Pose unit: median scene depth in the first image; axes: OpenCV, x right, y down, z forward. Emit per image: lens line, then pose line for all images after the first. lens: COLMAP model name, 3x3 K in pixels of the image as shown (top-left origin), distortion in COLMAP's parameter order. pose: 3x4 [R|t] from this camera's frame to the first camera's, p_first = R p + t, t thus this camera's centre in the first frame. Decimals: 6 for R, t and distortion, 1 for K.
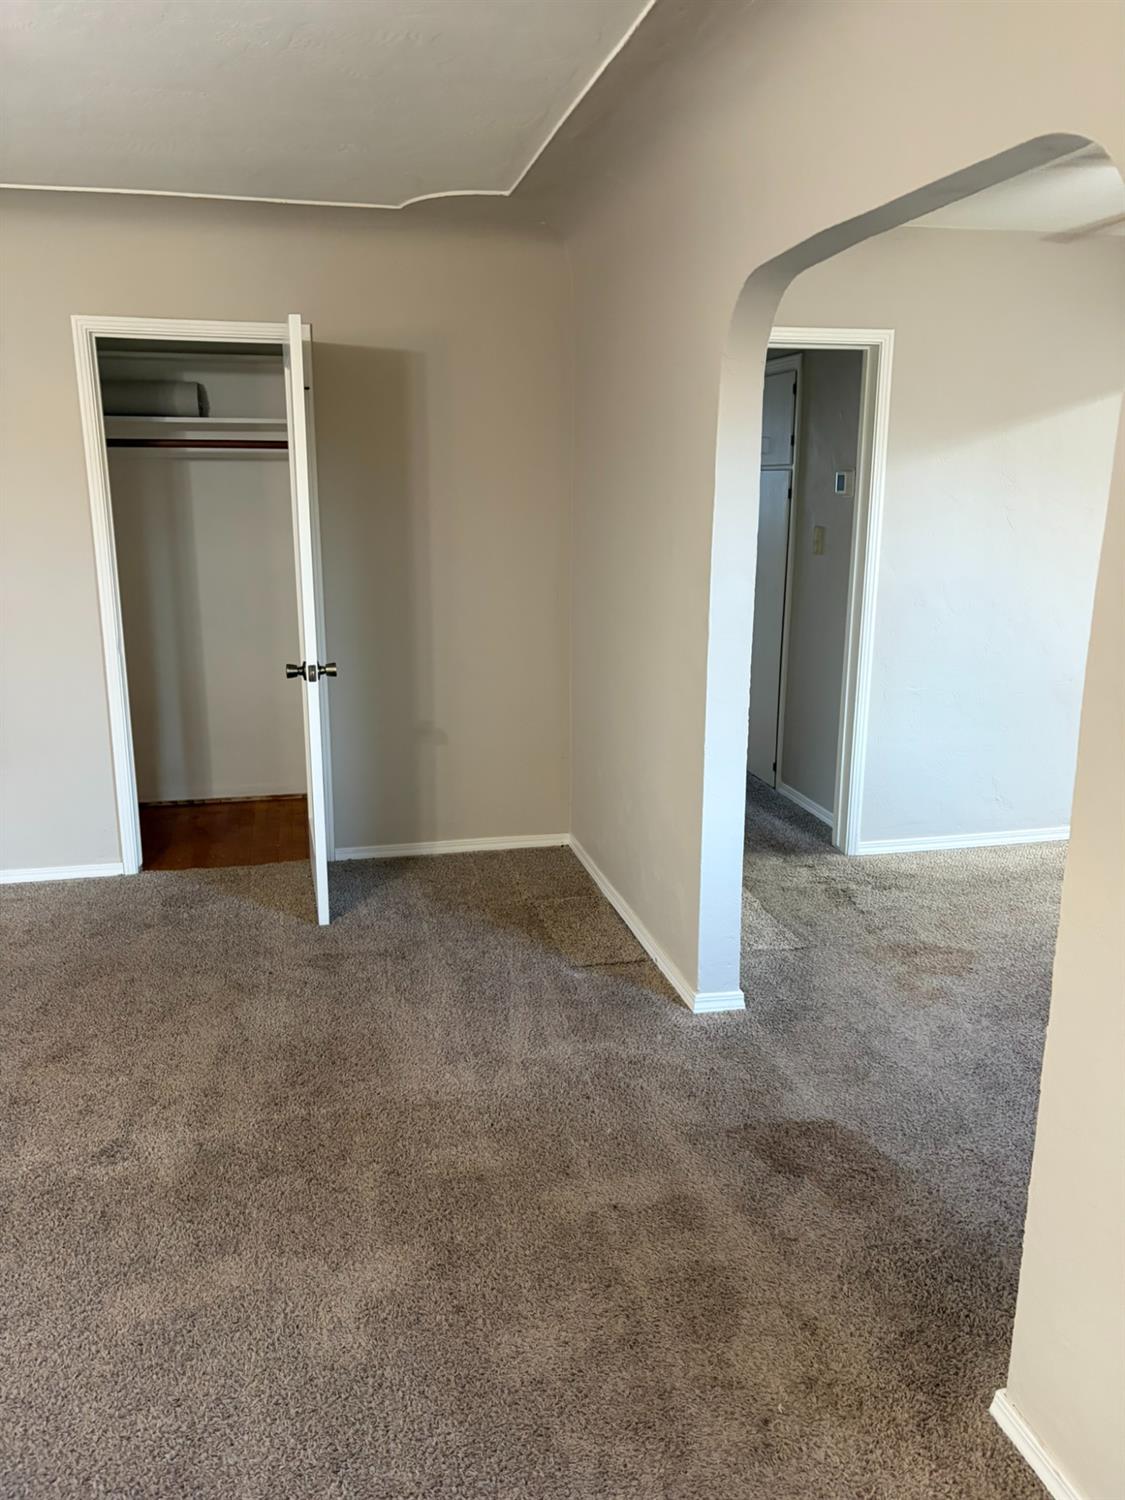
lens RADIAL K [[1135.1, 0, 562.5], [0, 1135.1, 750.0], [0, 0, 1]] dist [0.010526, -0.002334]
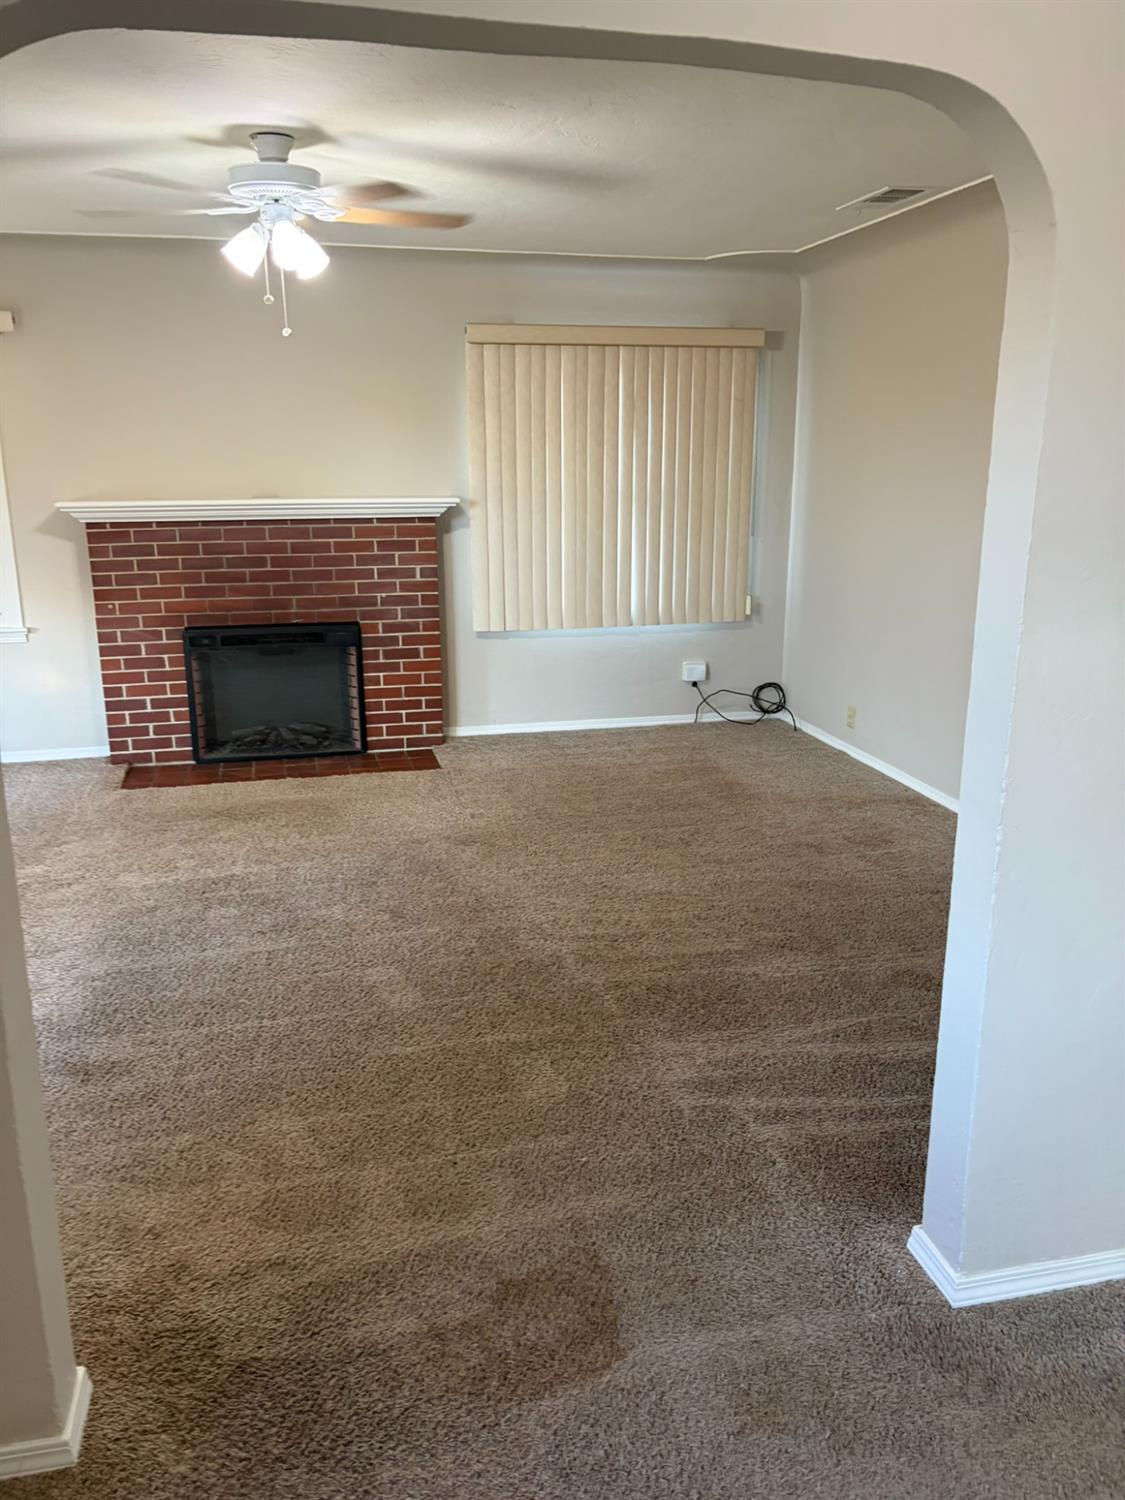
lens RADIAL K [[1135.1, 0, 562.5], [0, 1135.1, 750.0], [0, 0, 1]] dist [0.010526, -0.002334]
pose [[-0.002250, 0.253892, -0.967230, 0.840540], [-0.229352, 0.941318, 0.247624, -0.200830], [0.973341, 0.222394, 0.056112, 0.845966]]
